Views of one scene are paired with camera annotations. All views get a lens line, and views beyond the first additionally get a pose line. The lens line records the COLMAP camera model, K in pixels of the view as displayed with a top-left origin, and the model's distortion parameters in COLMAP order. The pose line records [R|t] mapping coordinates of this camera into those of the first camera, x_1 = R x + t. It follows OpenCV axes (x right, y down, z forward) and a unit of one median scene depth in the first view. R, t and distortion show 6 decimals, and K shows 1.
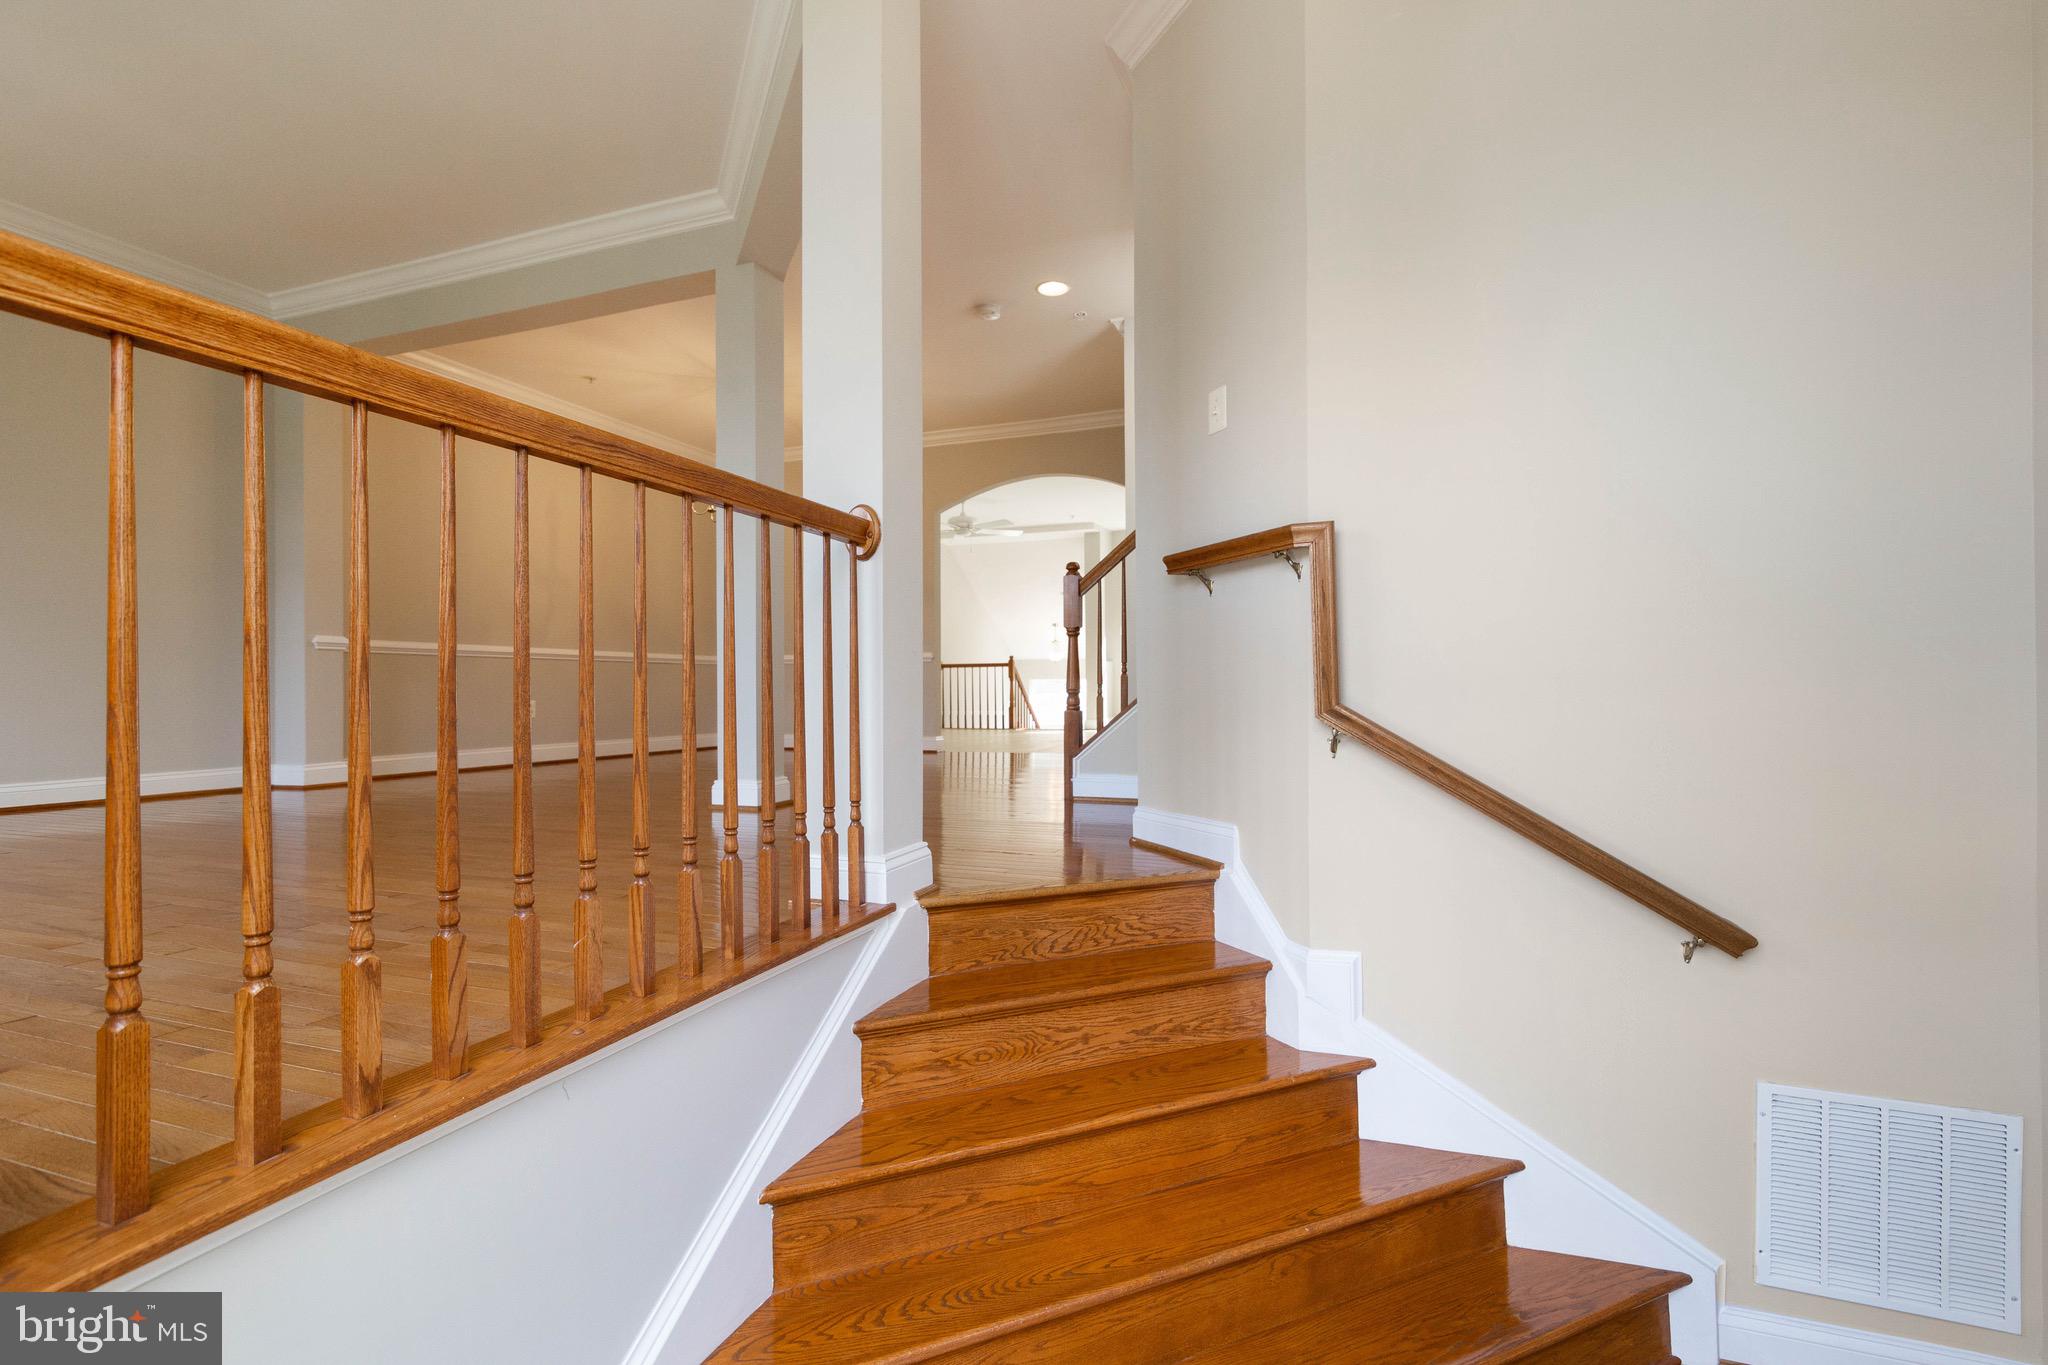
lens RADIAL K [[926.9, 0, 1026.4], [0, 926.9, 683.6], [0, 0, 1]] dist [0.001849, -0.001187]
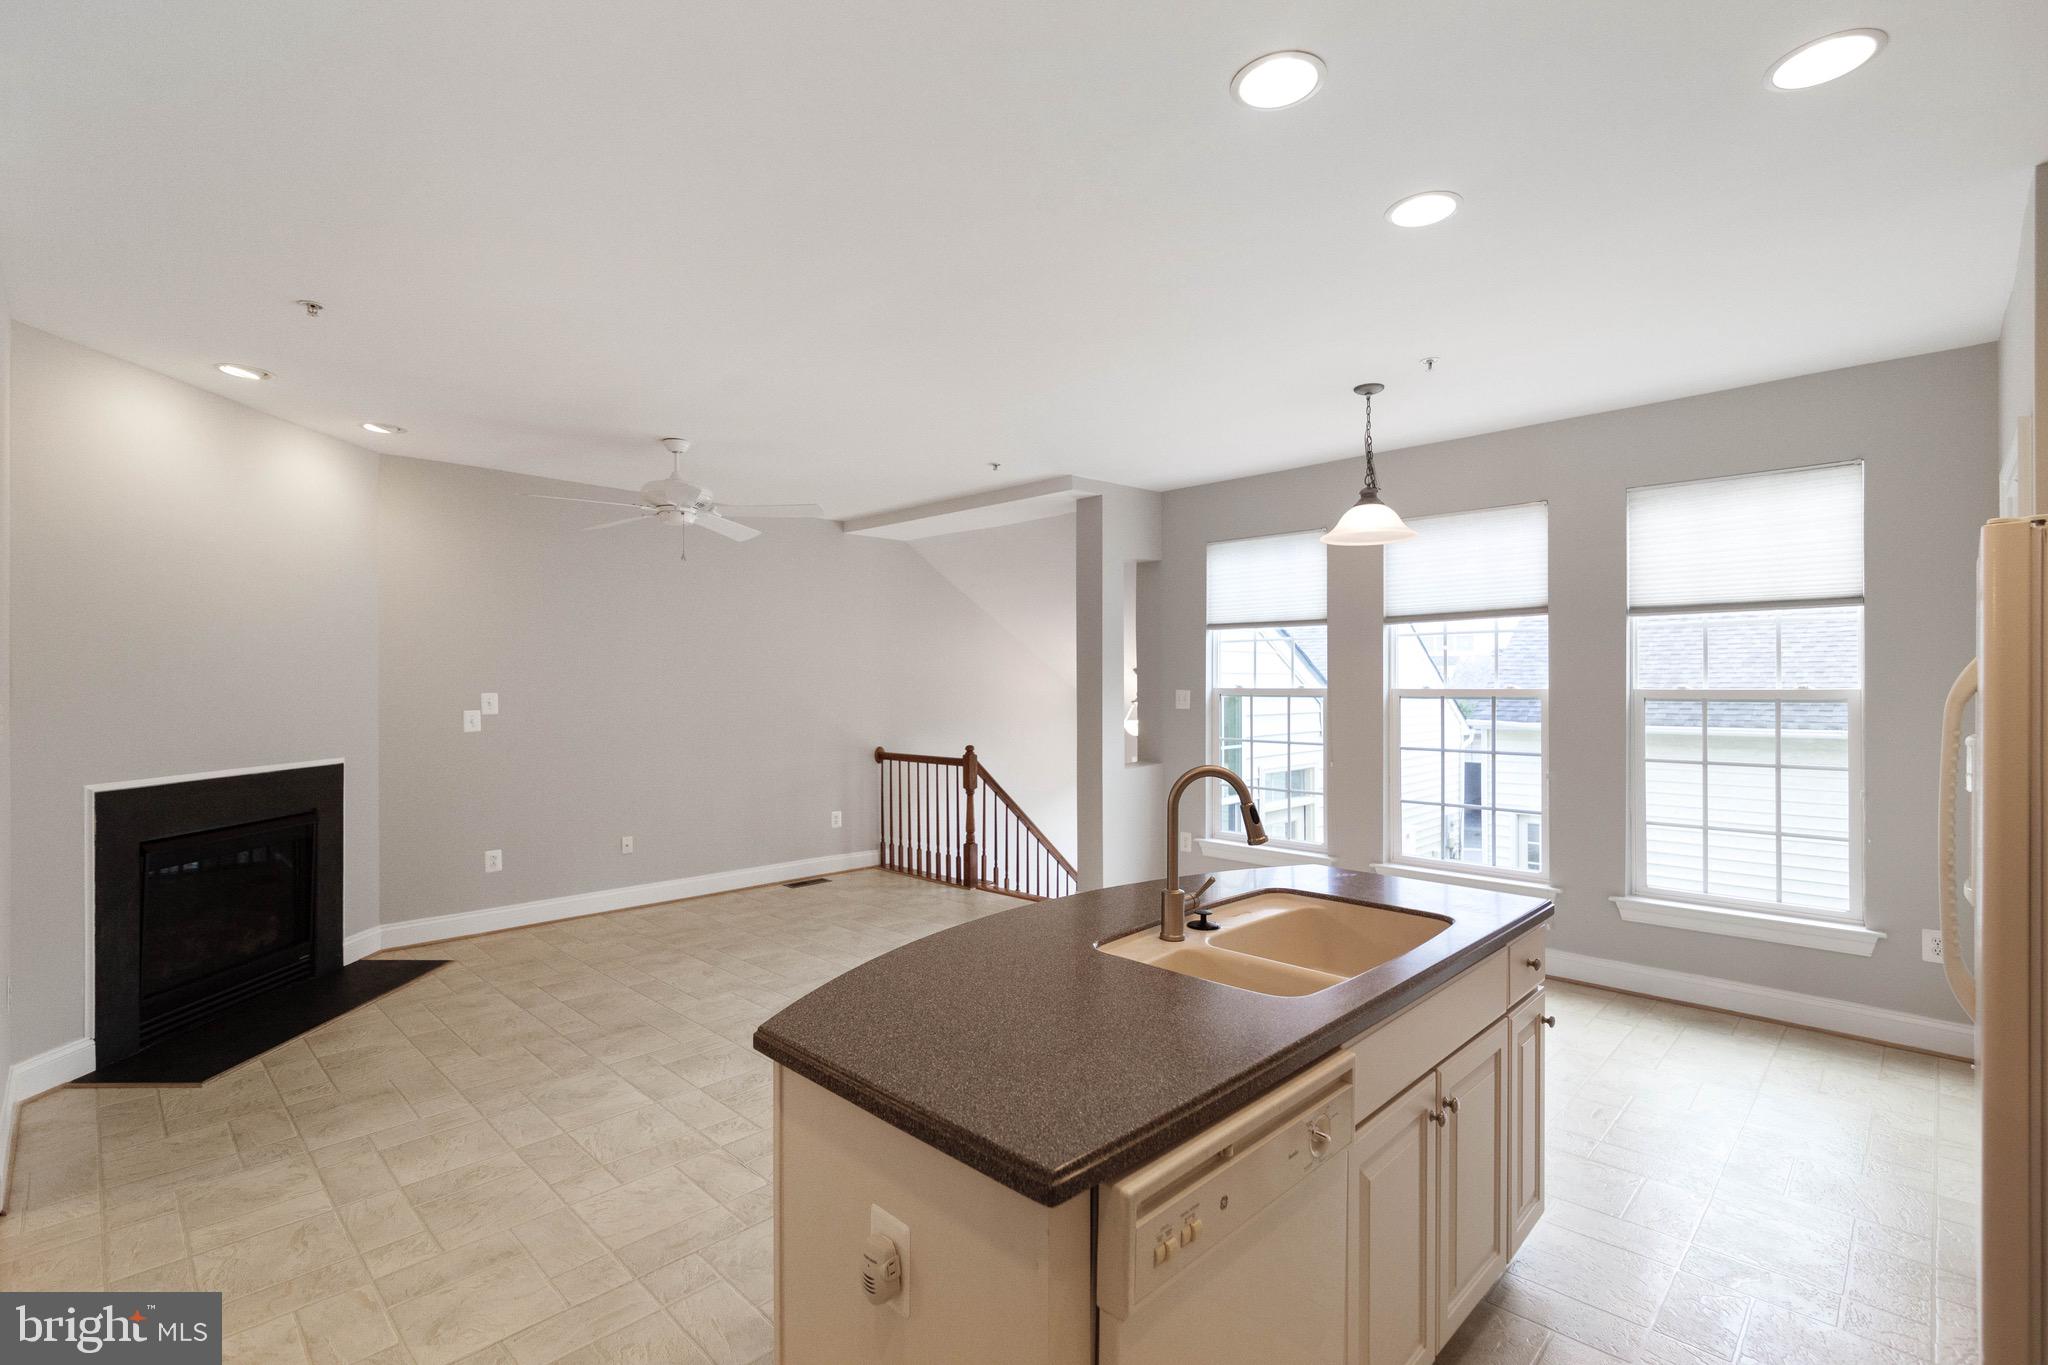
lens RADIAL K [[926.9, 0, 1022.7], [0, 926.9, 686.8], [0, 0, 1]] dist [0.001849, -0.001187]
pose [[0.910792, 0.004734, -0.412838, 0.227340], [-0.000159, 0.999938, 0.011115, -0.069060], [0.412865, -0.010058, 0.910737, 0.535935]]
